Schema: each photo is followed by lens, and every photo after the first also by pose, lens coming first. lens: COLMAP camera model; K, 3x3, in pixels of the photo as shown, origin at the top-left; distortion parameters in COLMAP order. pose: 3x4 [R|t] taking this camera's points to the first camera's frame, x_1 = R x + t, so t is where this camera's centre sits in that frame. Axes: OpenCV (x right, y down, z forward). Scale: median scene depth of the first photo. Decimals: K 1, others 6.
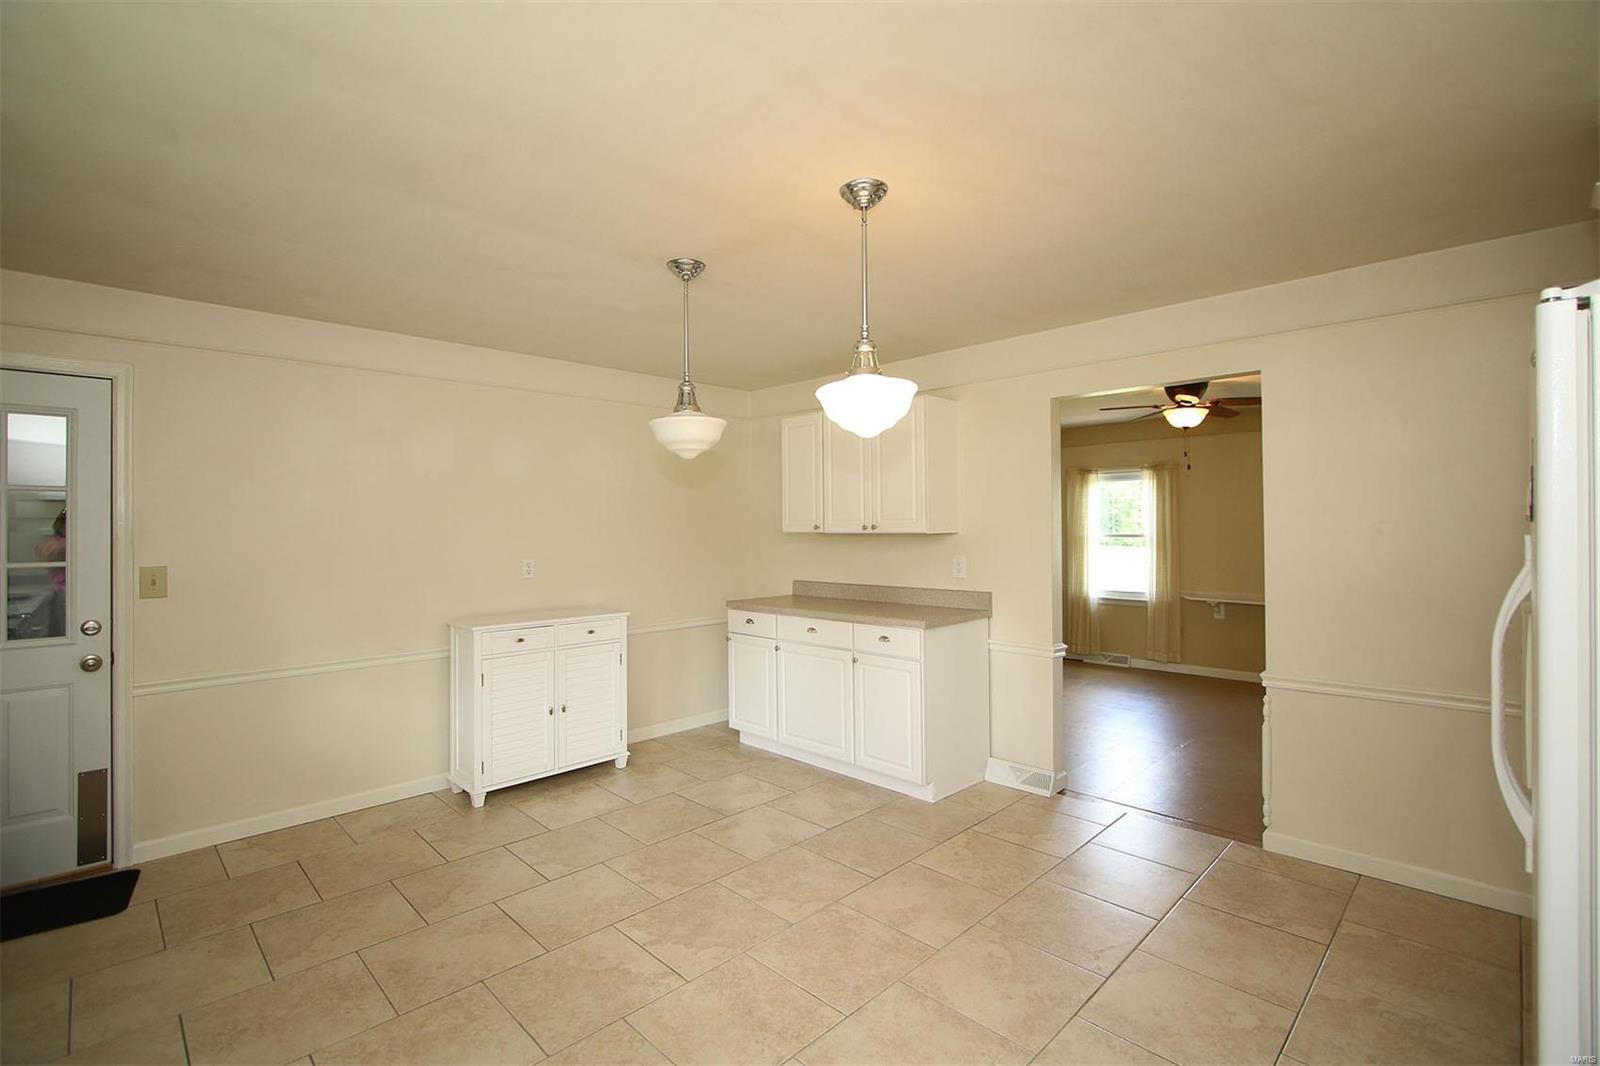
lens RADIAL K [[726.4, 0, 789.7], [0, 726.4, 532.0], [0, 0, 1]] dist [-0.010039, 0.000393]
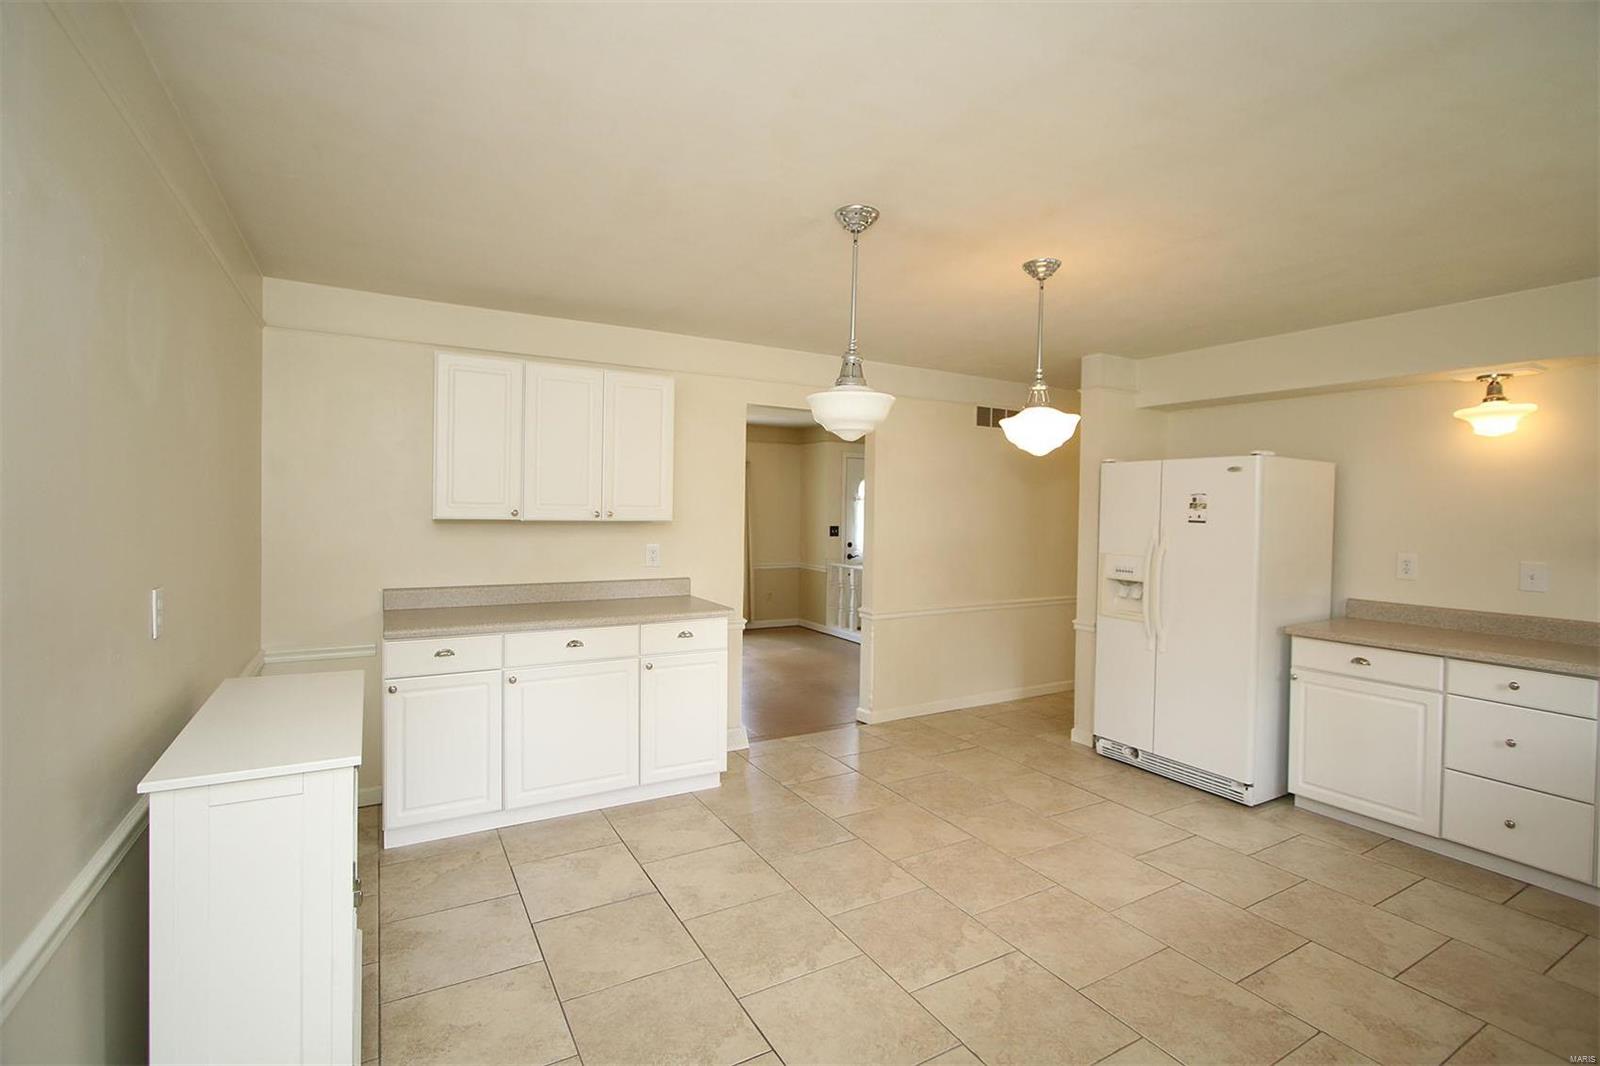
lens RADIAL K [[726.4, 0, 798.9], [0, 726.4, 520.2], [0, 0, 1]] dist [-0.010039, 0.000393]
pose [[0.246247, -0.001480, 0.969206, -0.868919], [-0.014886, 0.999875, 0.005309, -0.009718], [-0.969093, -0.015735, 0.246194, 0.734054]]
